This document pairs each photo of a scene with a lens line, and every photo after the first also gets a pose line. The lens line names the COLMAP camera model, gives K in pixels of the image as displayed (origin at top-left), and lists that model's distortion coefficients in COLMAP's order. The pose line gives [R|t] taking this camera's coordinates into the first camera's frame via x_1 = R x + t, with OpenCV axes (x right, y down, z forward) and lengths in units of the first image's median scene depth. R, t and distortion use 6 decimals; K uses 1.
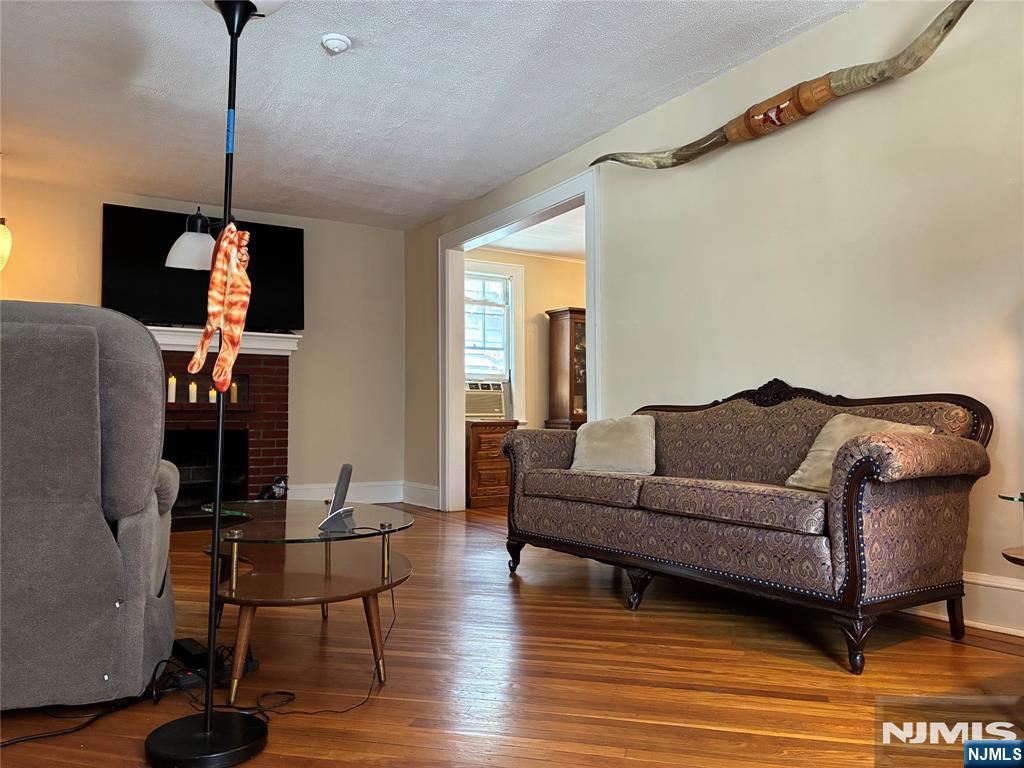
lens RADIAL K [[782.3, 0, 509.1], [0, 782.3, 379.8], [0, 0, 1]] dist [0.061932, -0.088138]
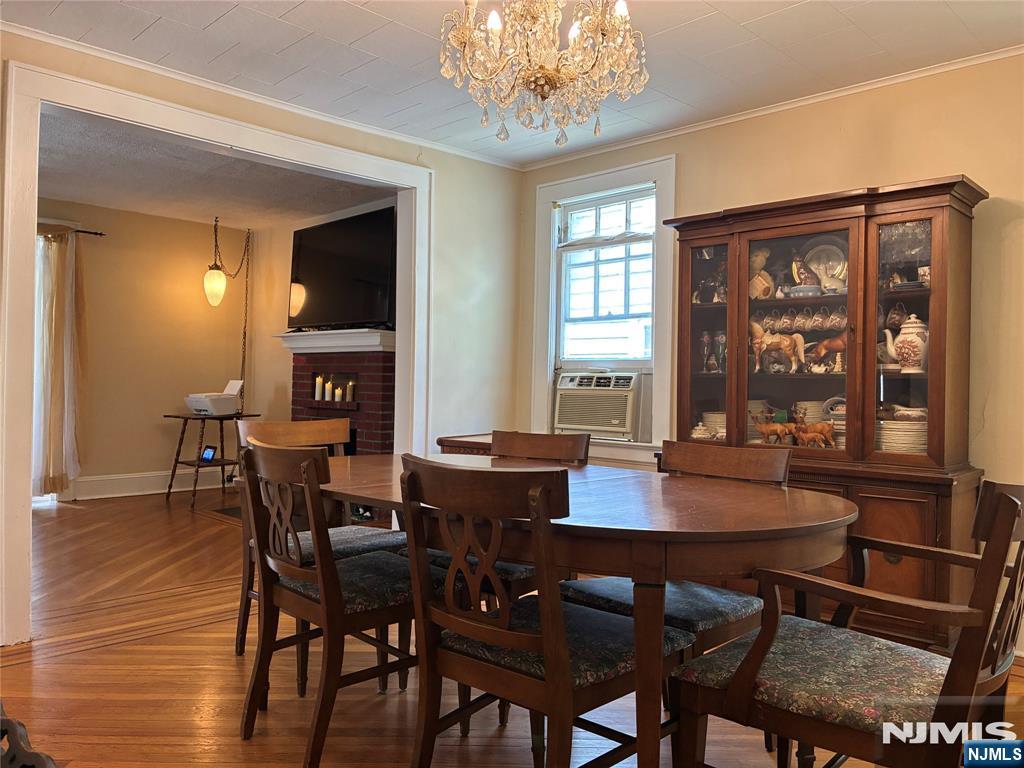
lens RADIAL K [[779.9, 0, 512.0], [0, 779.9, 384.0], [0, 0, 1]] dist [0.035456, -0.001537]
pose [[0.224319, 0.012243, -0.974439, 0.647654], [0.039672, 0.998977, 0.021684, -0.006313], [0.973708, -0.043522, 0.223604, 0.960497]]
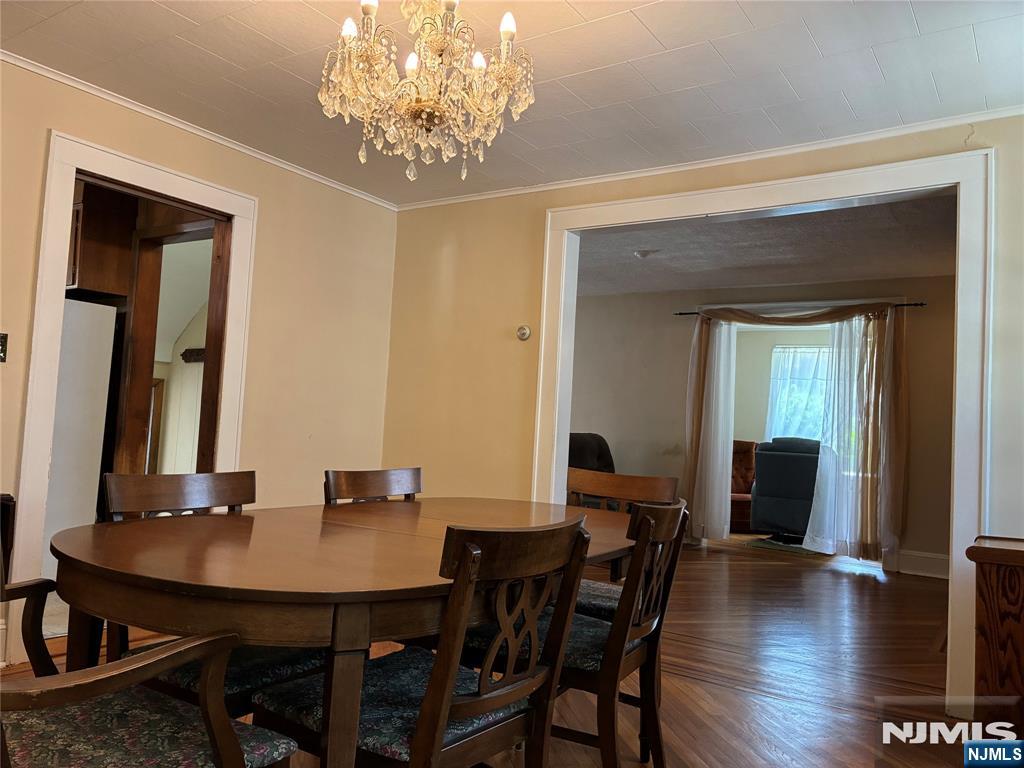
lens RADIAL K [[785.9, 0, 512.0], [0, 785.9, 384.0], [0, 0, 1]] dist [-0.007541, -0.005948]
pose [[-0.916901, -0.060966, -0.394432, 0.395515], [-0.021229, 0.994315, -0.104339, 0.018470], [0.398551, -0.087295, -0.912982, 1.384576]]
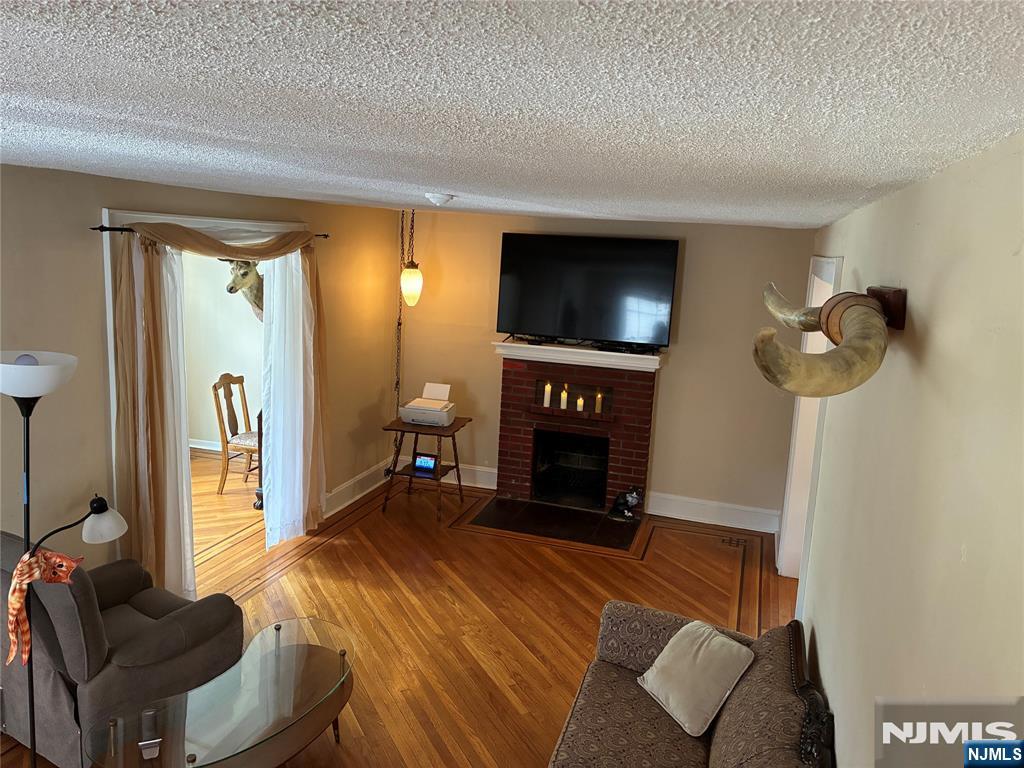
lens RADIAL K [[785.3, 0, 512.0], [0, 785.3, 384.0], [0, 0, 1]] dist [0.247948, -0.004257]
pose [[0.645377, 0.177179, -0.743031, 0.361288], [-0.005619, 0.973802, 0.227327, -0.247945], [0.763843, -0.142537, 0.629466, 0.231863]]
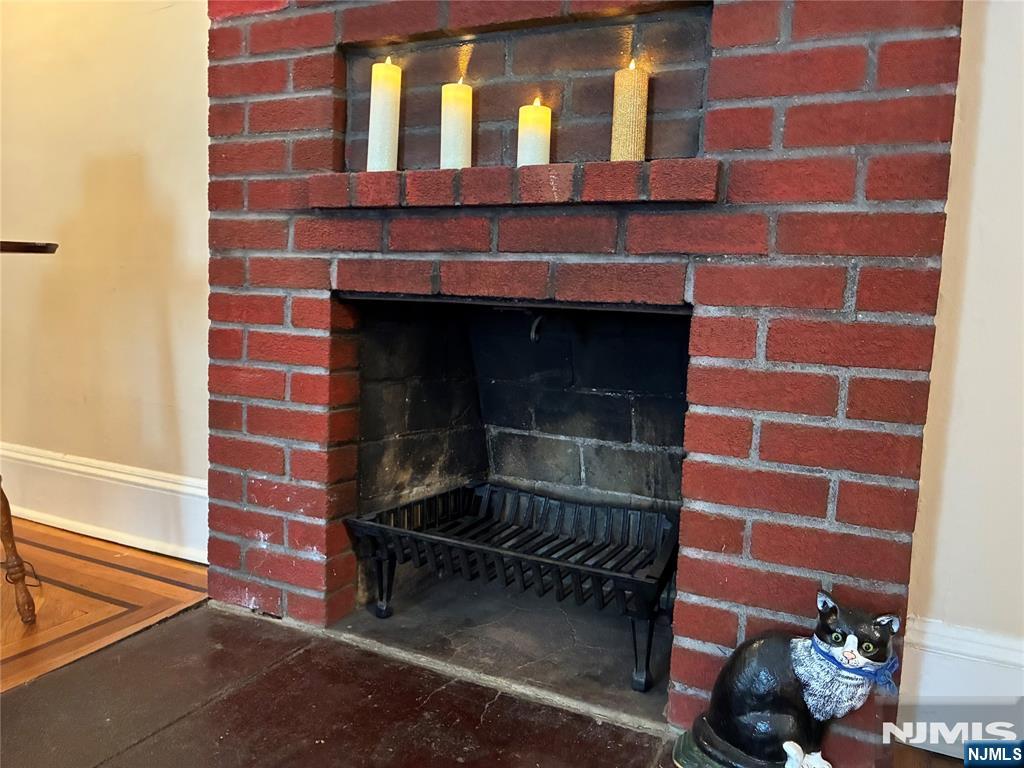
lens RADIAL K [[779.9, 0, 512.0], [0, 779.9, 384.0], [0, 0, 1]] dist [0.035456, -0.001537]
pose [[0.514908, 0.119971, -0.848809, -0.191405], [0.011412, 0.989112, 0.146724, 0.052770], [0.857169, -0.085236, 0.507933, 0.856639]]
